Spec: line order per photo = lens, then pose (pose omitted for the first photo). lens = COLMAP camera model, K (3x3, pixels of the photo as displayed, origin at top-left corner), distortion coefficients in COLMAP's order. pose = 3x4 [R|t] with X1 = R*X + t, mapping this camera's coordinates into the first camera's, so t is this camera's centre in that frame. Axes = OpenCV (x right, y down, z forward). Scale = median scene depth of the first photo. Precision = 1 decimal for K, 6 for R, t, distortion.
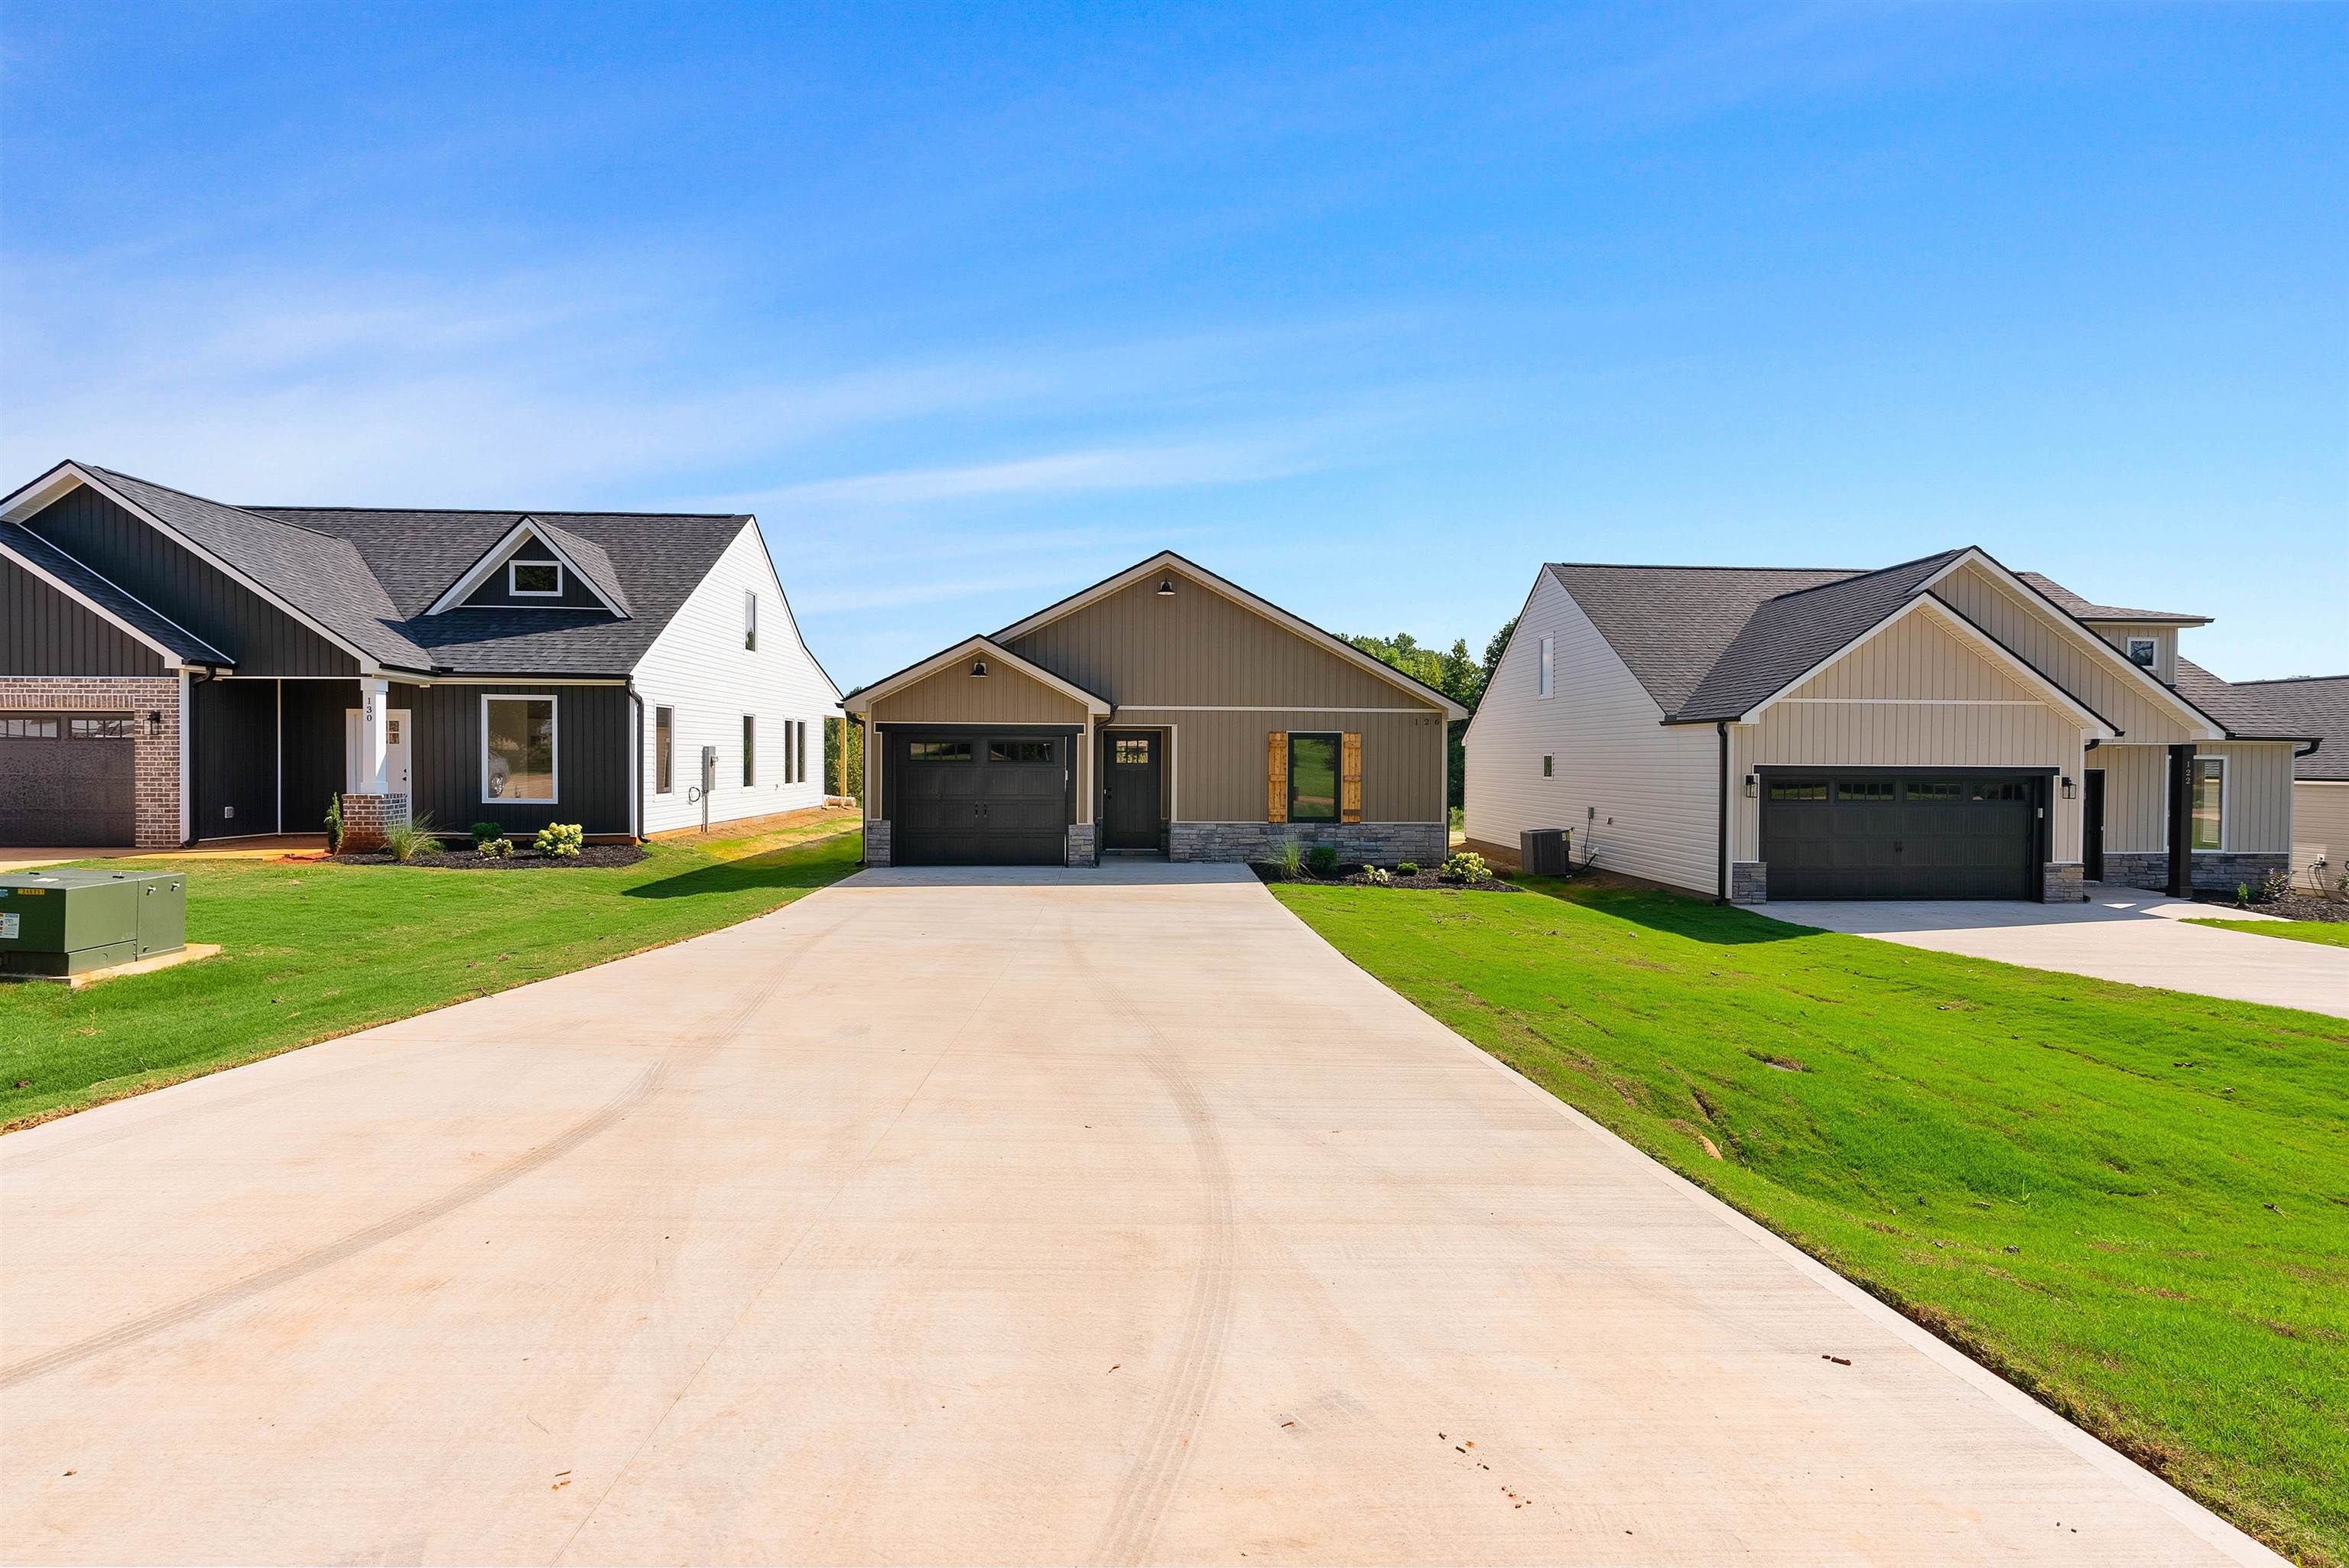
lens RADIAL K [[1064.3, 0, 1183.8], [0, 1064.3, 778.4], [0, 0, 1]] dist [-0.009444, 0.007078]
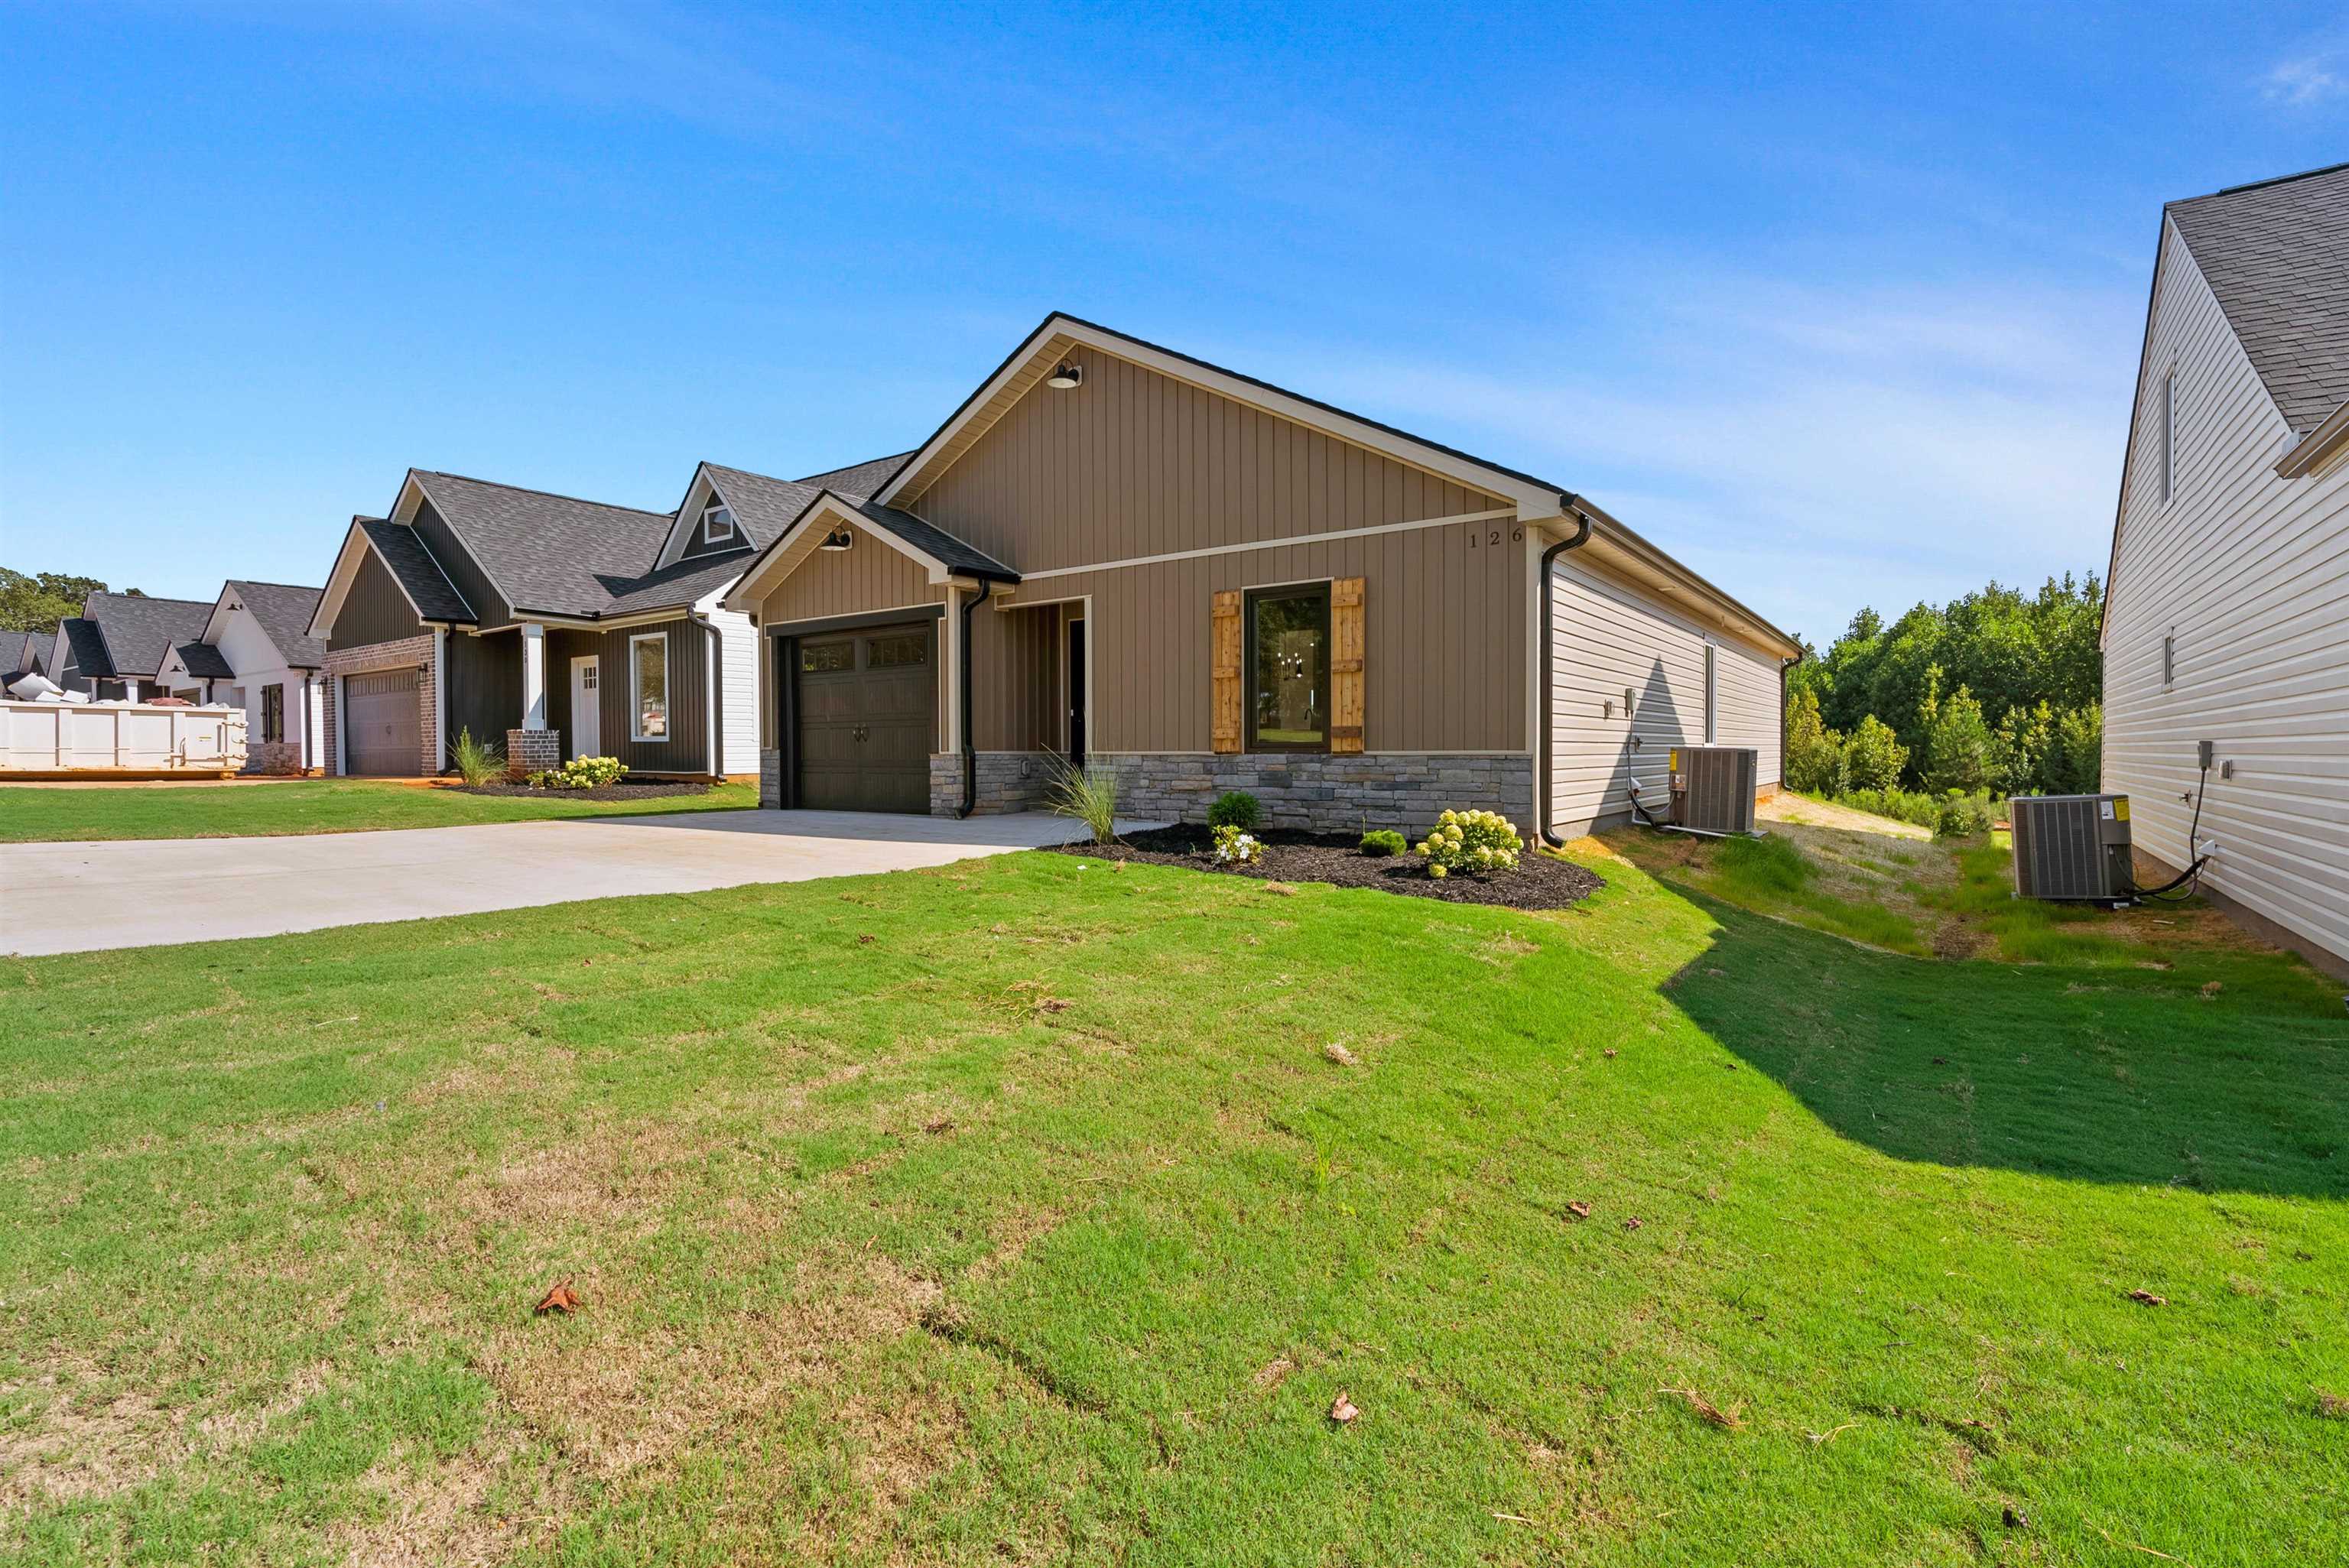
lens RADIAL K [[1064.3, 0, 1183.8], [0, 1064.3, 778.4], [0, 0, 1]] dist [-0.009444, 0.007078]
pose [[0.783859, 0.007773, -0.620890, 0.417546], [-0.004288, 0.999966, 0.007105, 0.051116], [0.620923, -0.002907, 0.783866, 0.547302]]
